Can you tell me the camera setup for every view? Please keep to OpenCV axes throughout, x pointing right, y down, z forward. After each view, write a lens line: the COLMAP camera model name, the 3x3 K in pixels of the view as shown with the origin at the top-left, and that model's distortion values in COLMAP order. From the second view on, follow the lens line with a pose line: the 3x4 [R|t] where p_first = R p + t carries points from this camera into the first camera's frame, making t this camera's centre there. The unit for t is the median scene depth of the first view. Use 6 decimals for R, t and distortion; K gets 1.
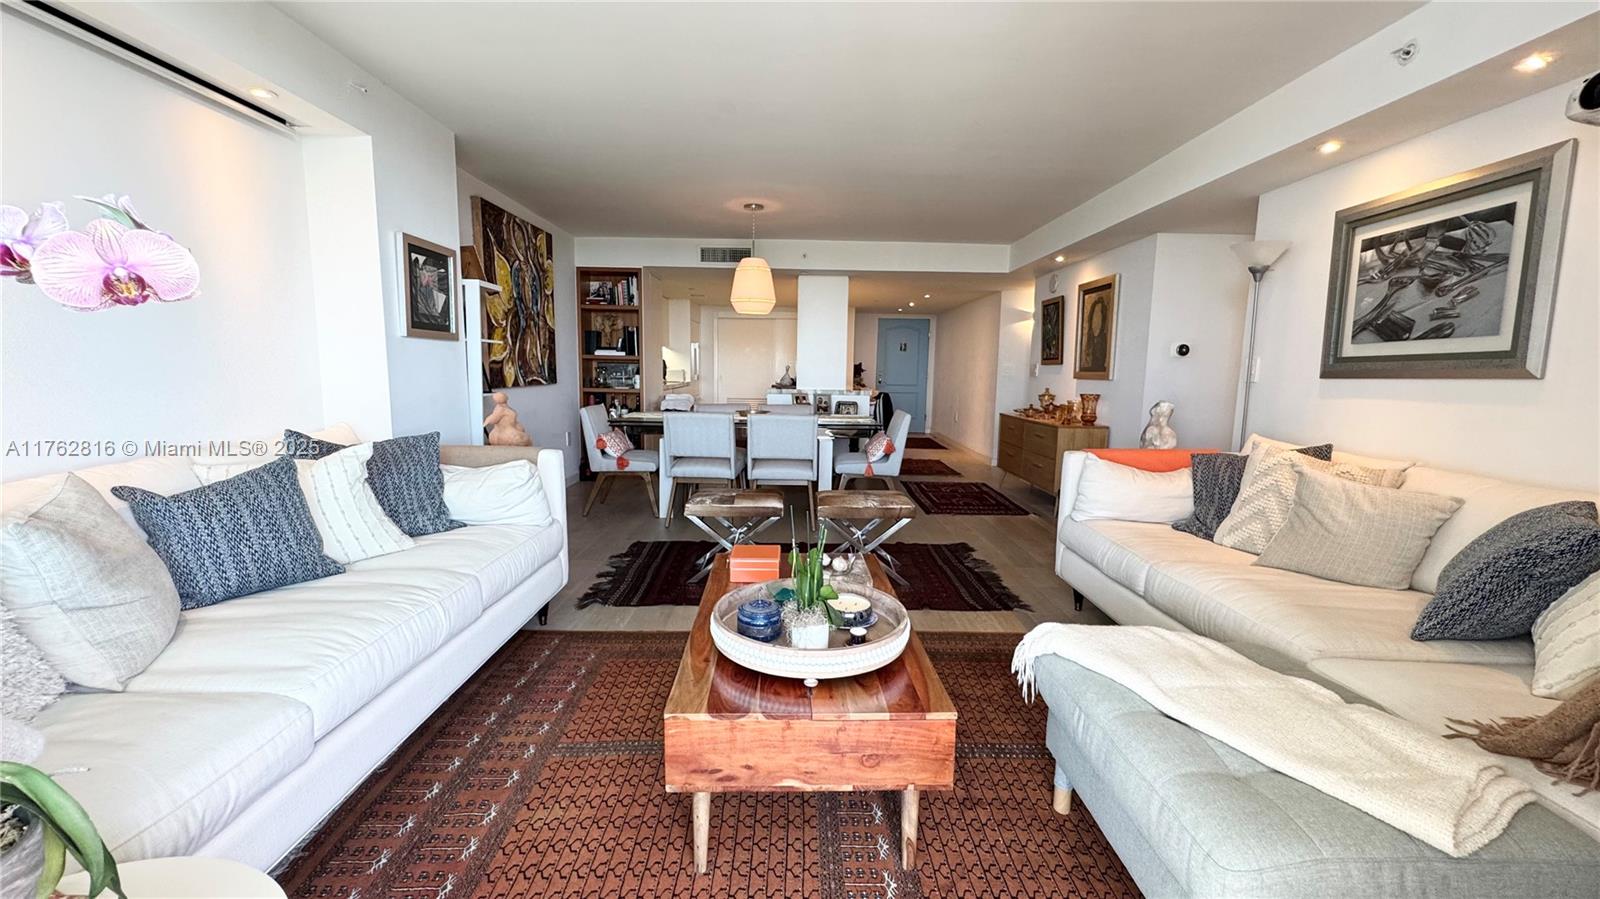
lens RADIAL K [[638.4, 0, 799.3], [0, 638.4, 449.5], [0, 0, 1]] dist [-0.002644, 0.000376]
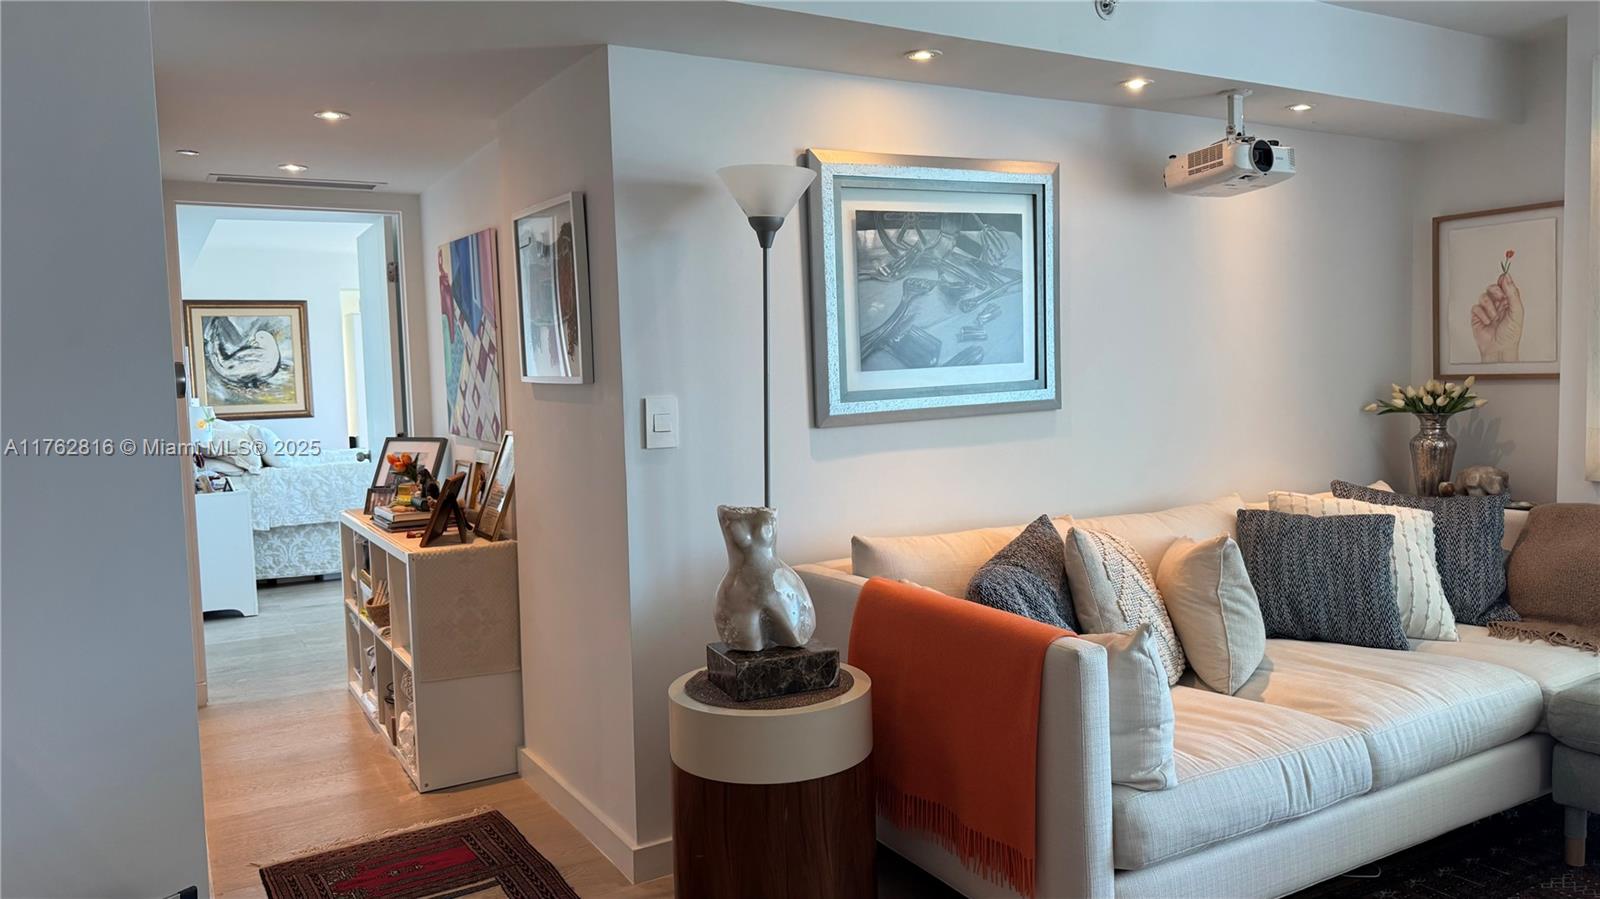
lens RADIAL K [[1163.2, 0, 822.9], [0, 1163.2, 456.2], [0, 0, 1]] dist [0.098446, -0.132516]
pose [[-0.516297, -0.071321, 0.853435, -0.089236], [0.124775, 0.979629, 0.157351, -0.211868], [-0.847271, 0.187727, -0.496880, 1.276364]]
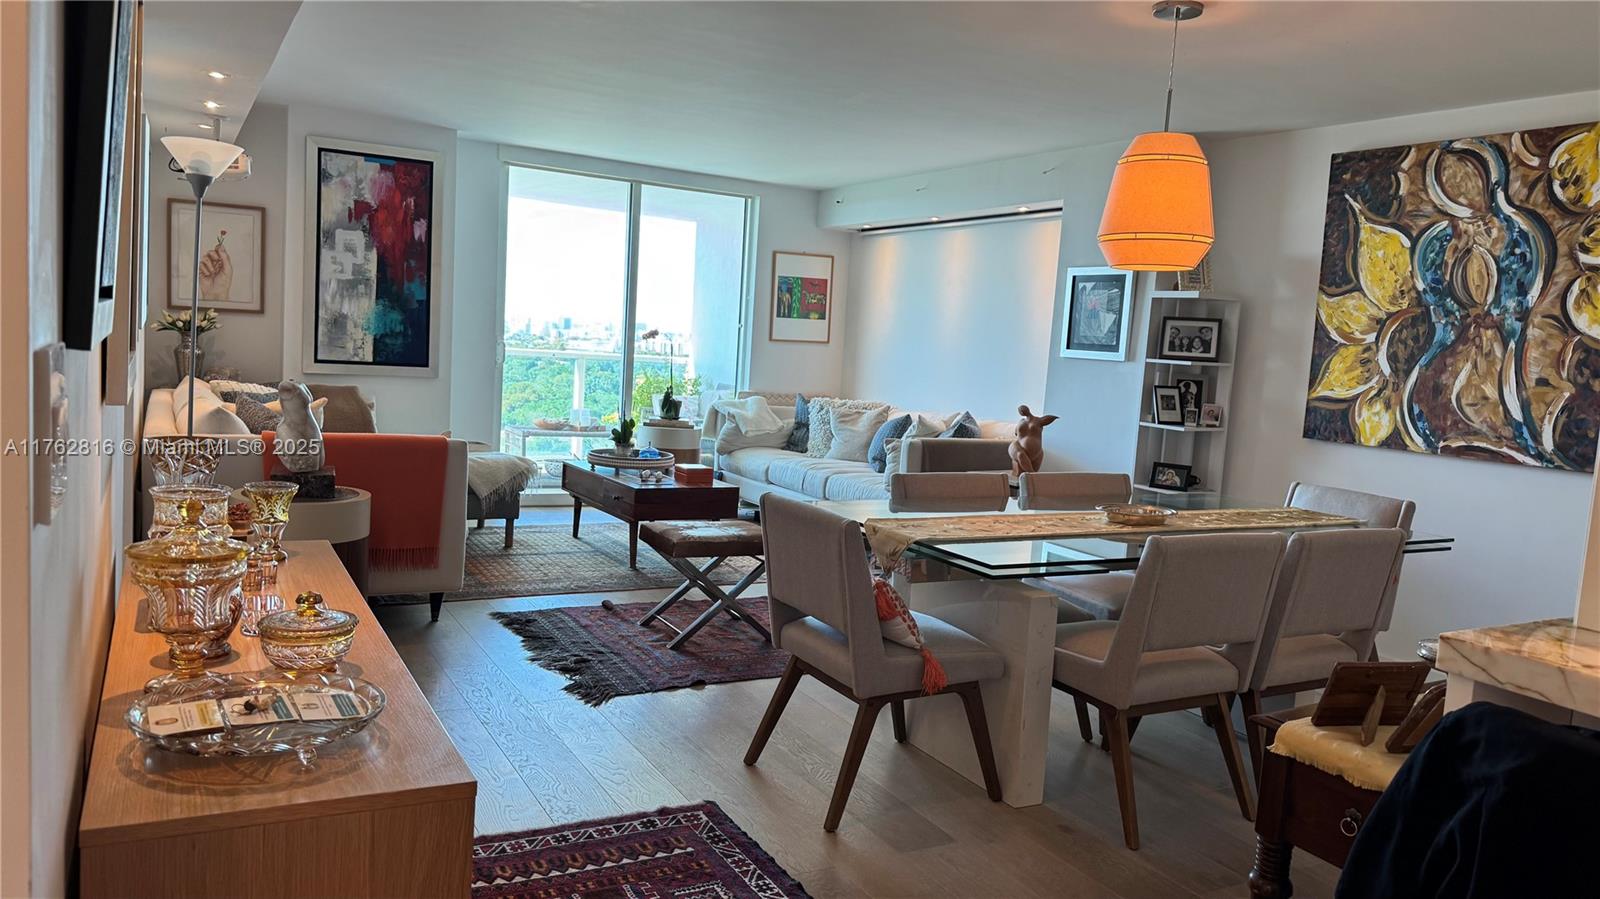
lens RADIAL K [[1163.2, 0, 794.1], [0, 1163.2, 451.3], [0, 0, 1]] dist [0.098446, -0.132516]
pose [[-0.875589, -0.032103, -0.481989, 0.680705], [-0.142364, 0.970622, 0.193973, -0.295078], [0.461602, 0.238458, -0.854436, 2.182110]]
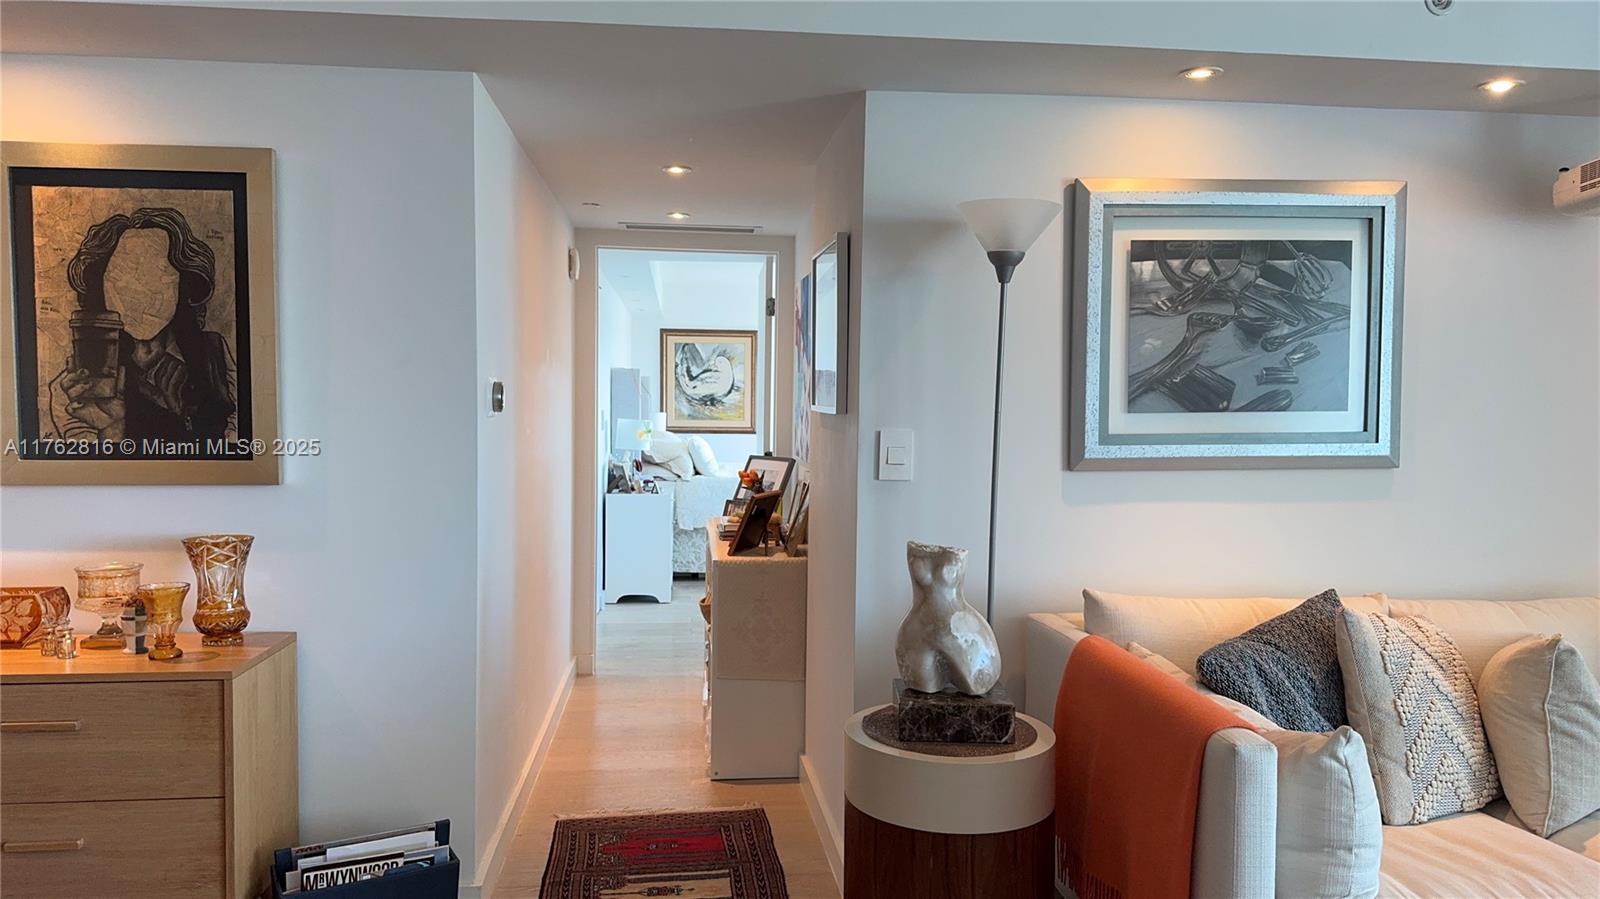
lens RADIAL K [[1163.2, 0, 802.5], [0, 1163.2, 453.0], [0, 0, 1]] dist [0.098446, -0.132516]
pose [[-0.100893, -0.066629, 0.992664, -0.147977], [0.111279, 0.990738, 0.077810, -0.193805], [-0.988655, 0.118313, -0.092544, 1.103061]]
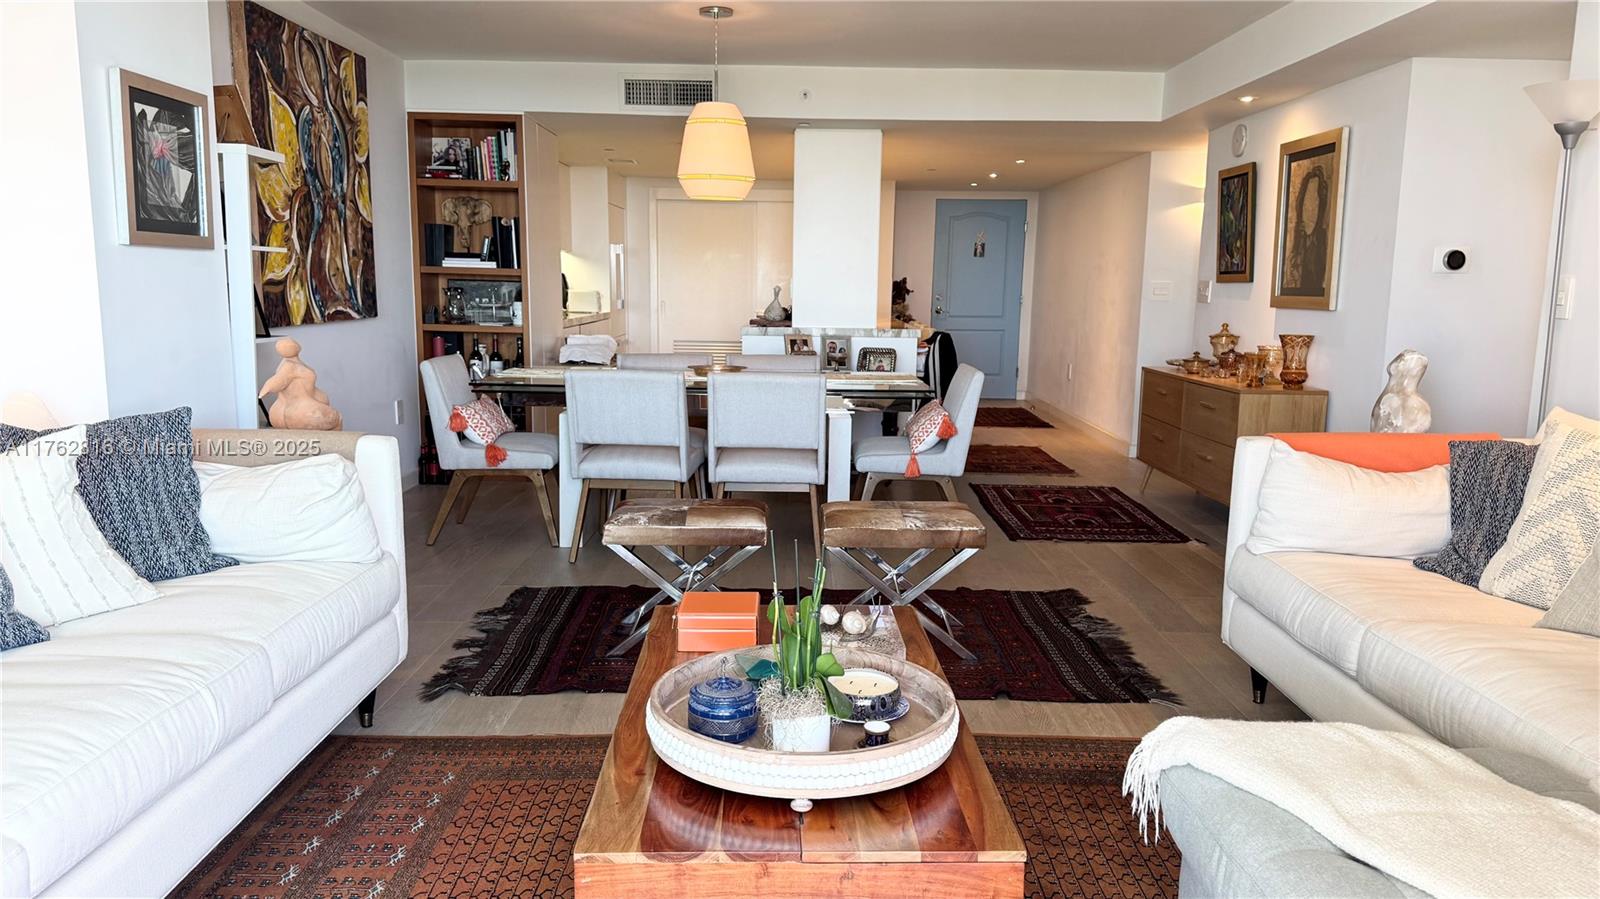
lens RADIAL K [[1163.2, 0, 805.5], [0, 1163.2, 444.7], [0, 0, 1]] dist [0.098446, -0.132516]
pose [[0.999999, -0.001201, -0.001183, 0.013825], [0.001226, 0.999775, 0.021165, -0.013849], [0.001157, -0.021167, 0.999775, -0.101853]]
